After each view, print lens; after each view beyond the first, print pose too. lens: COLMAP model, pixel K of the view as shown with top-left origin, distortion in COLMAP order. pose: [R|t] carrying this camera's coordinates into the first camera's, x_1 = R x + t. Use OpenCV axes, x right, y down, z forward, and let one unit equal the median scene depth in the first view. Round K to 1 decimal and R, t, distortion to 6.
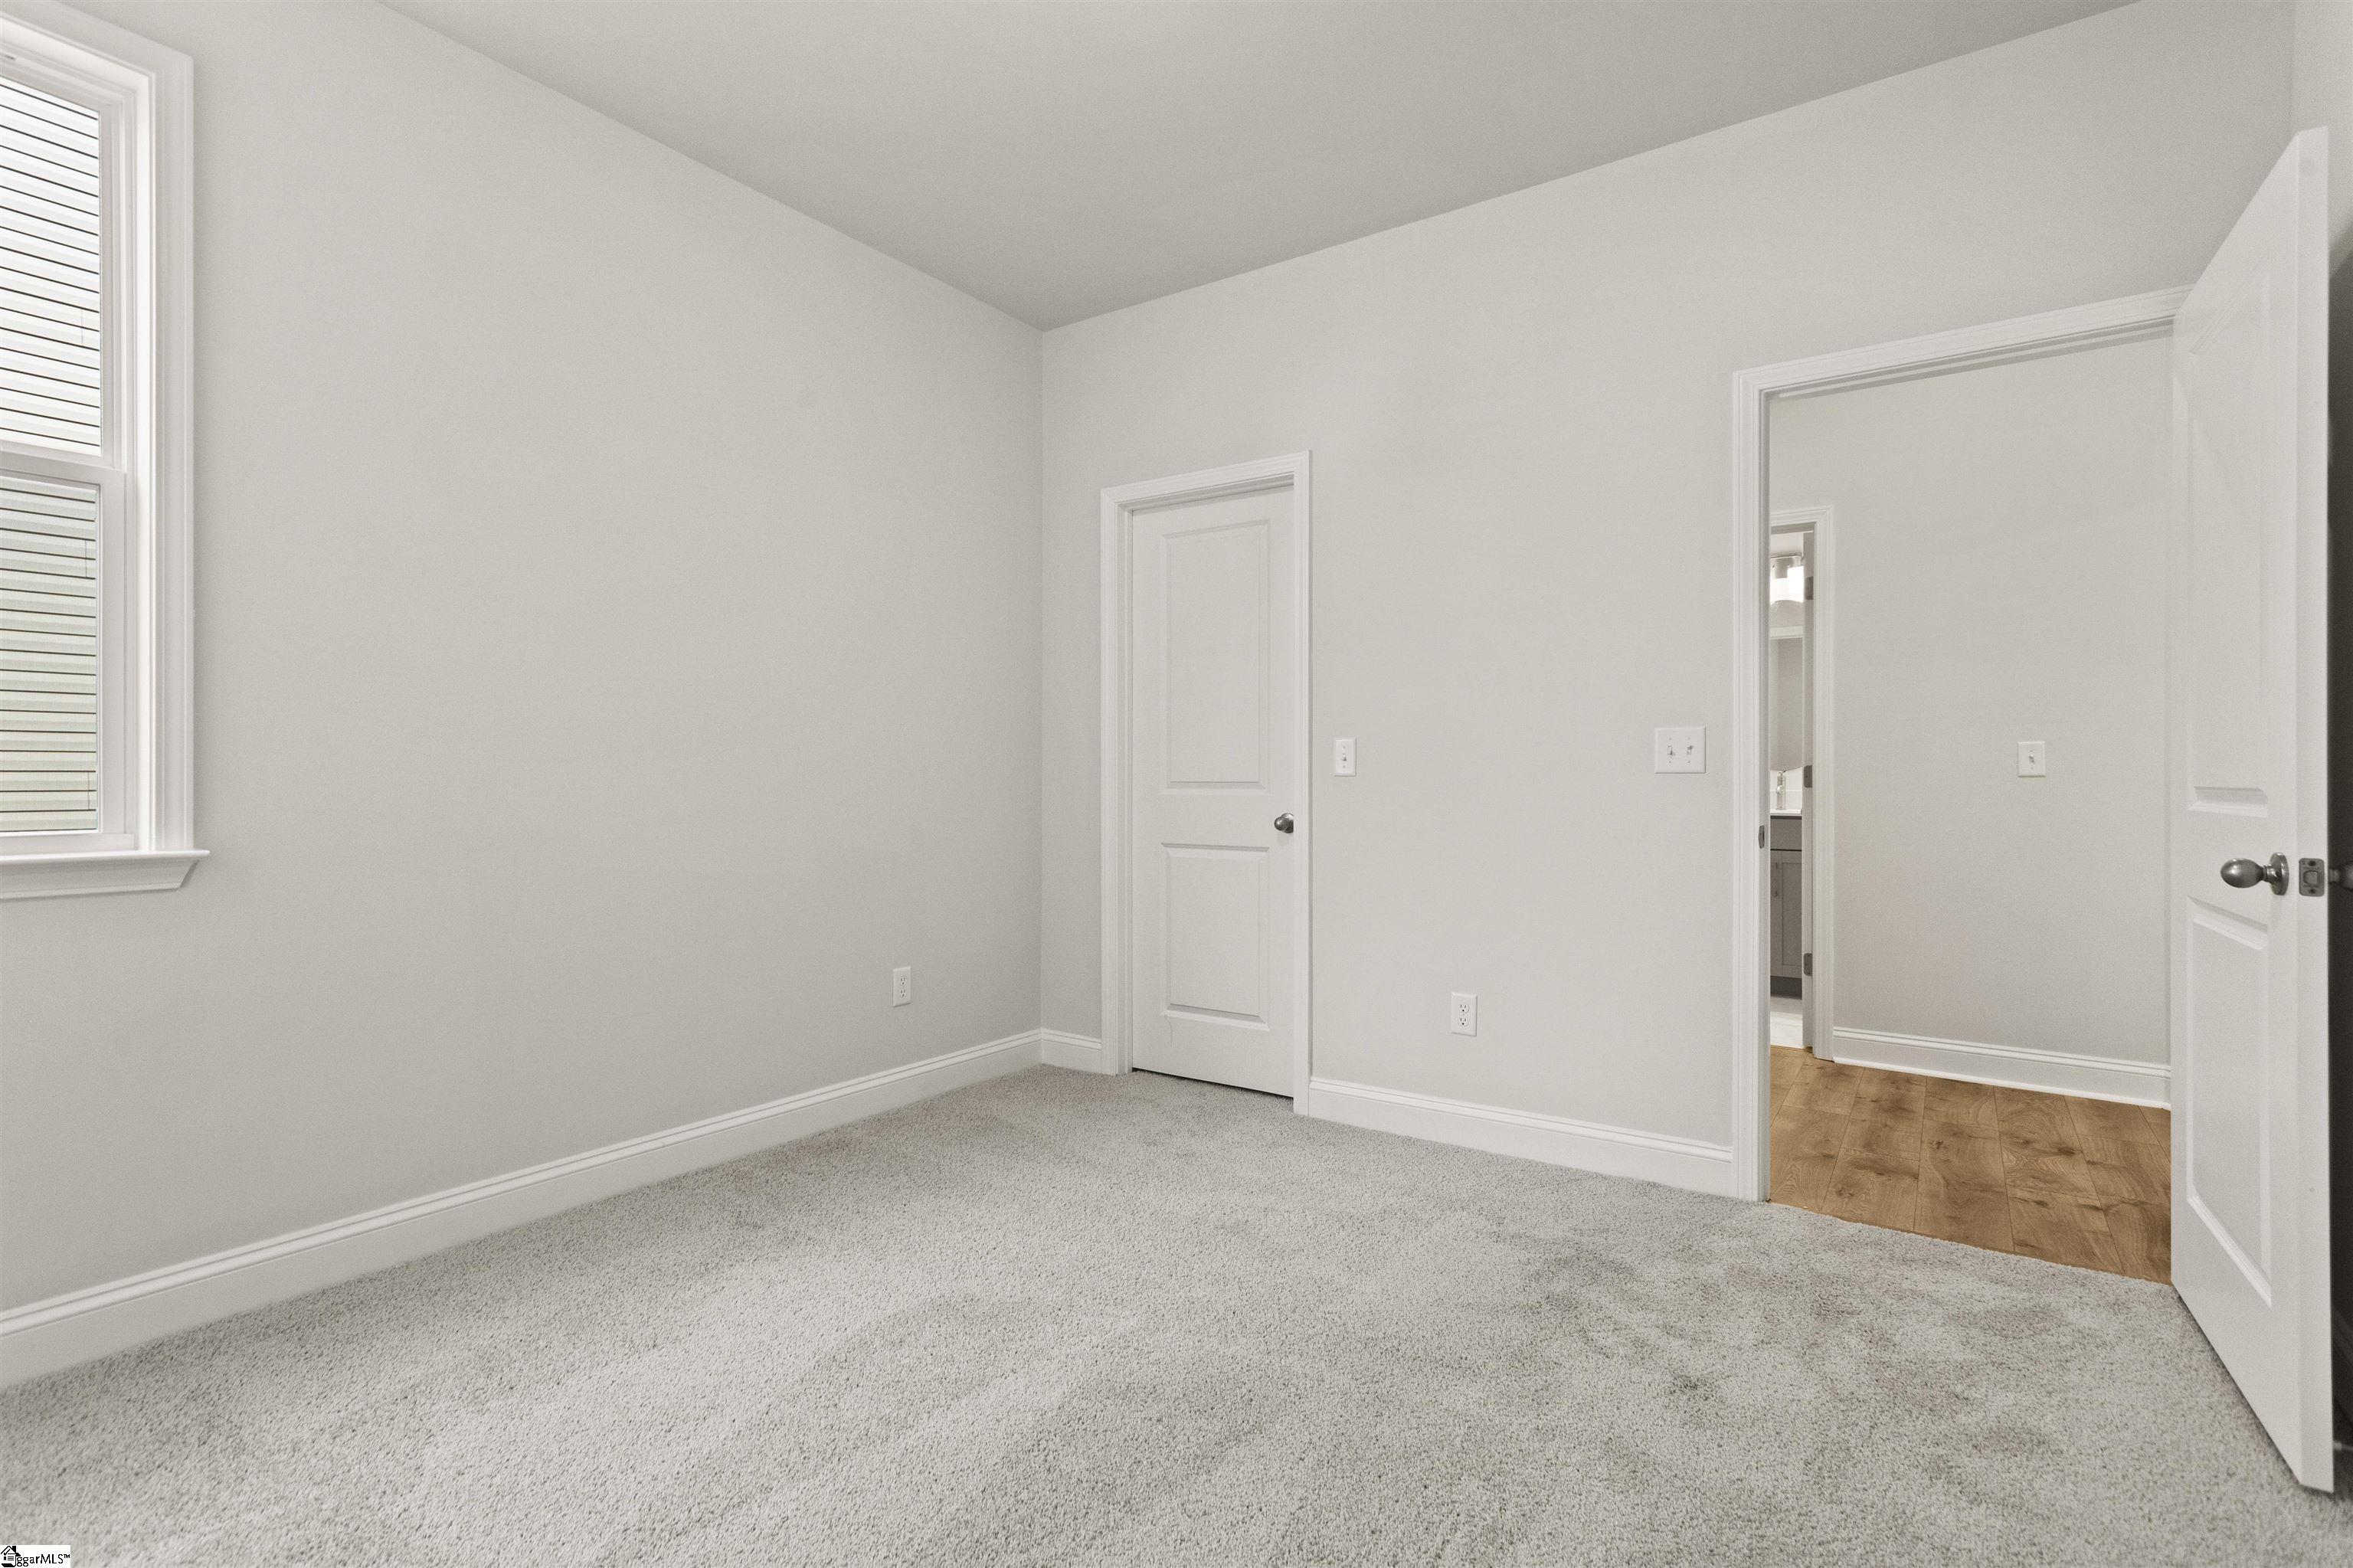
lens RADIAL K [[1122.1, 0, 1176.5], [0, 1122.1, 784.0], [0, 0, 1]] dist [0.000873, 0.001189]
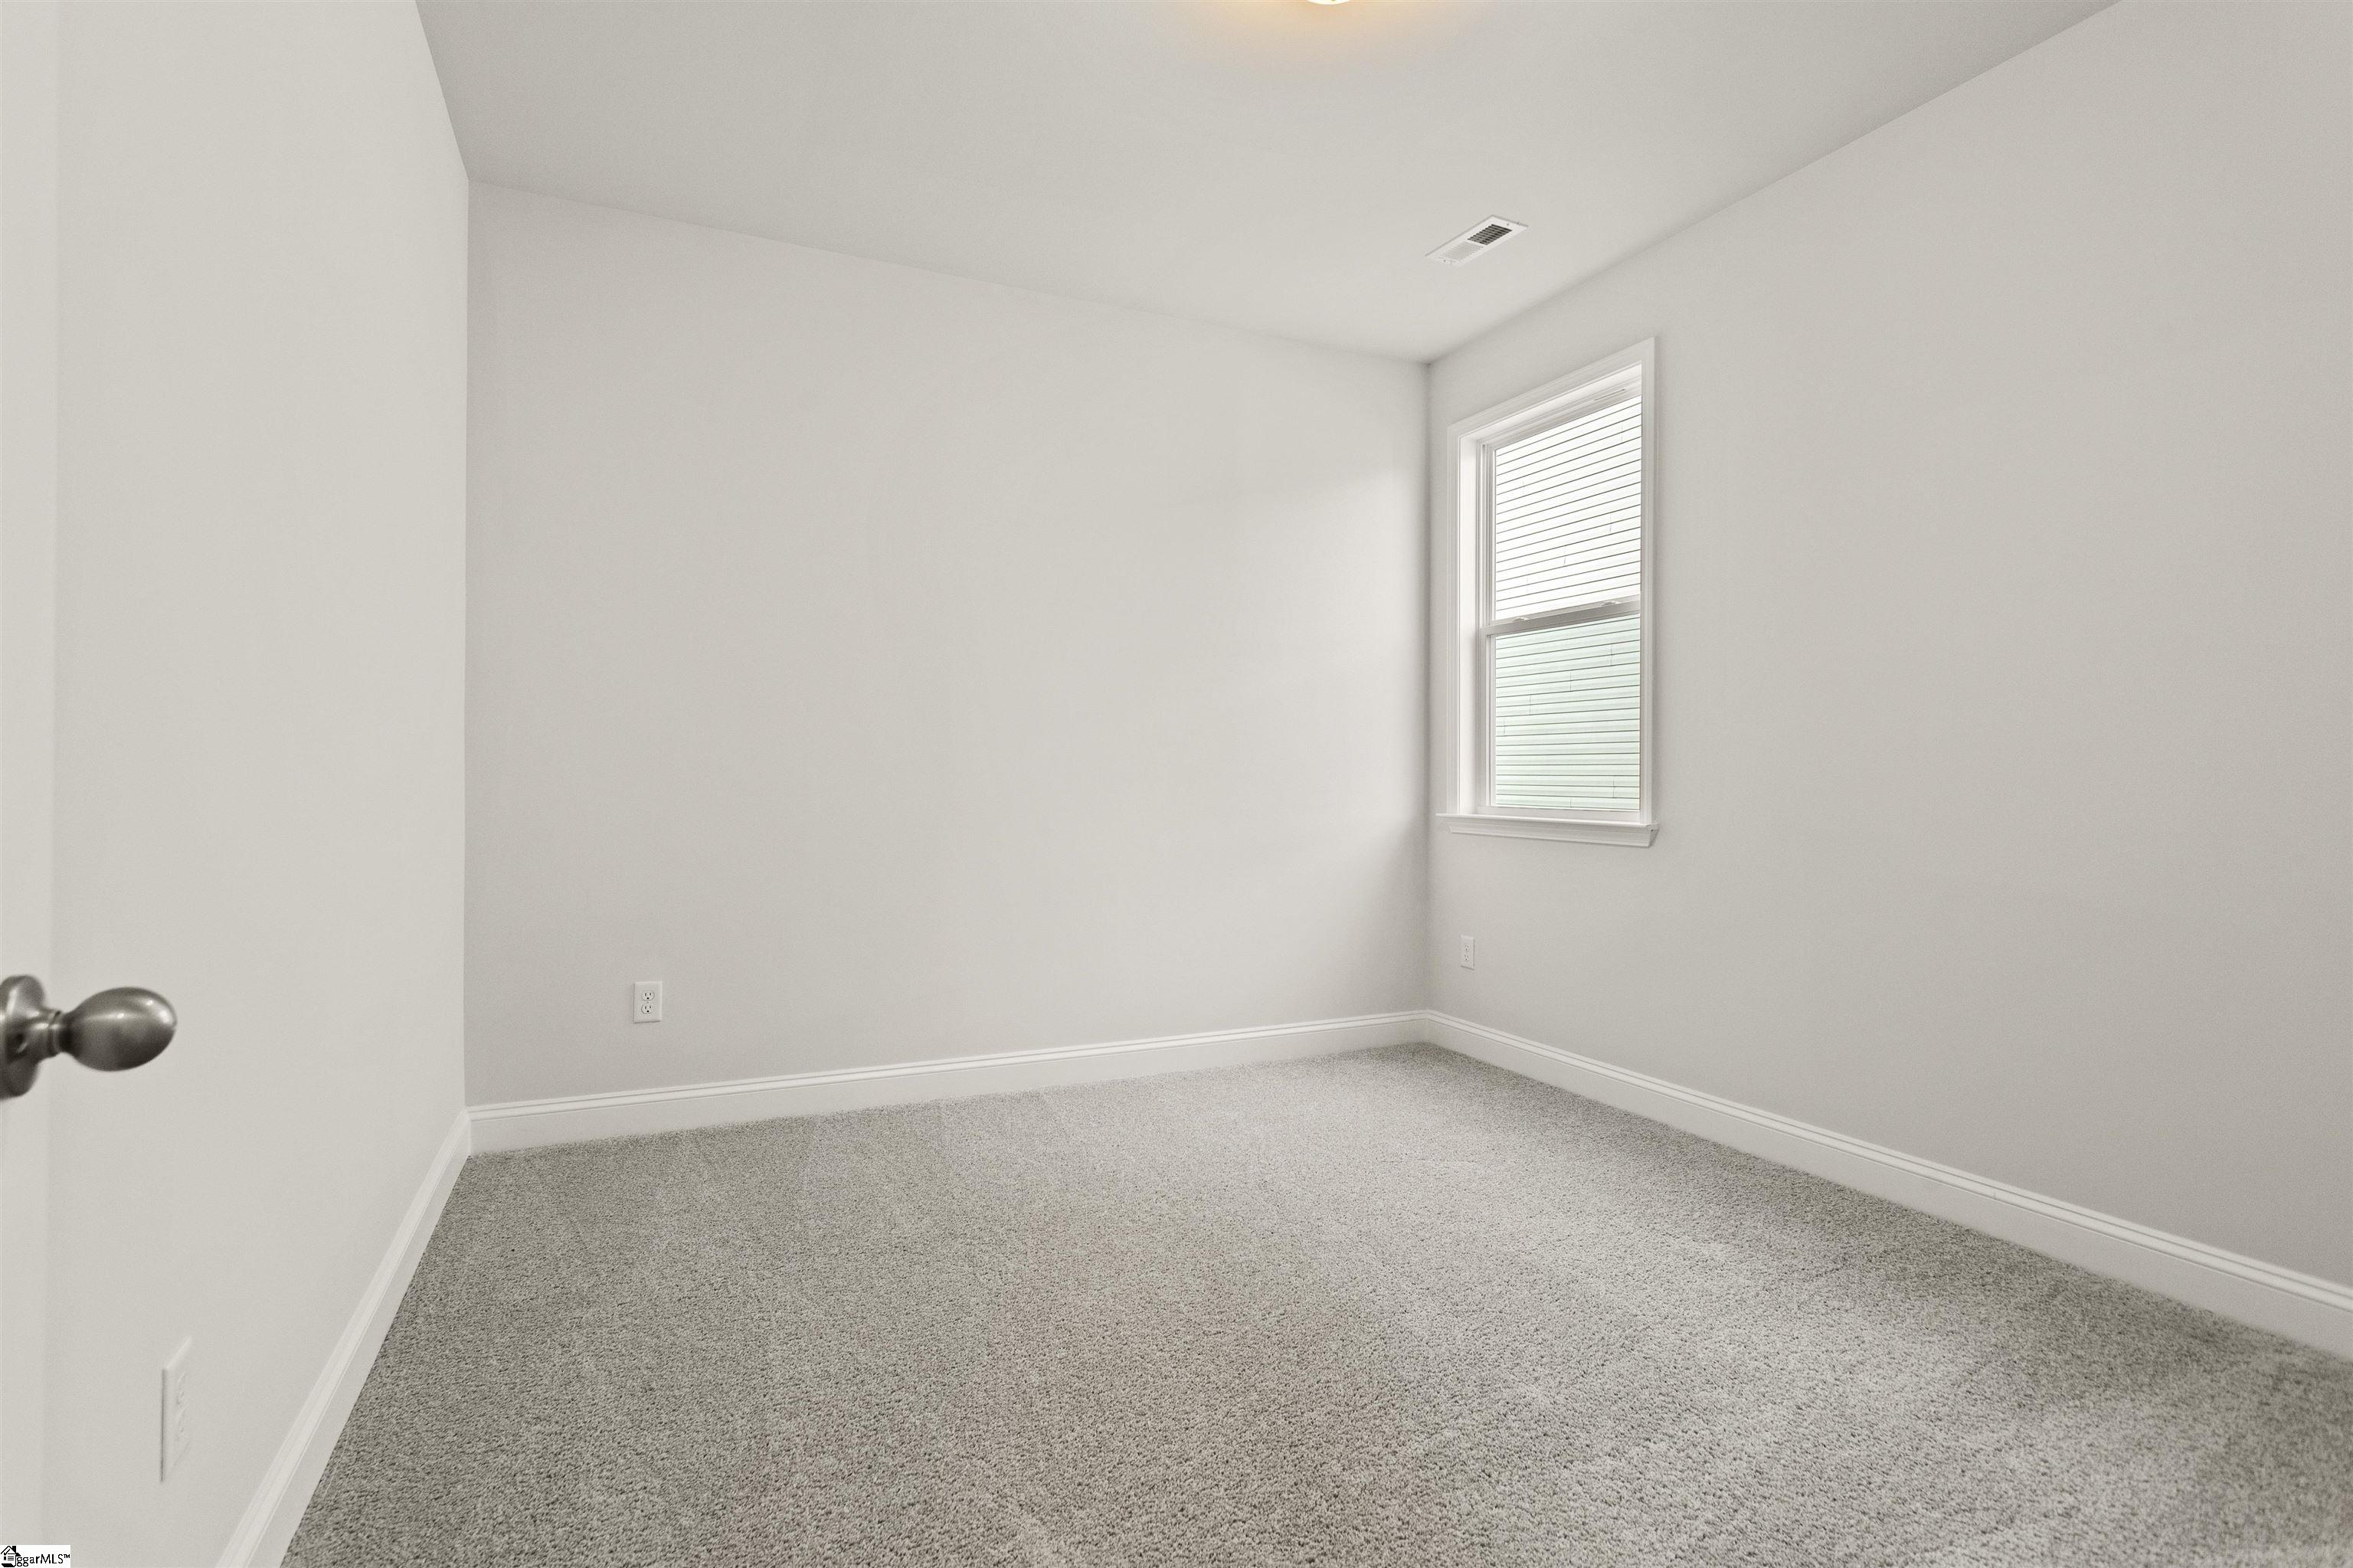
lens RADIAL K [[1122.1, 0, 1176.5], [0, 1122.1, 784.0], [0, 0, 1]] dist [0.000873, 0.001189]
pose [[-0.508689, 0.003659, -0.860943, 0.868830], [-0.005620, 0.999956, 0.007570, -0.007584], [0.860932, 0.008689, -0.508646, 1.233275]]
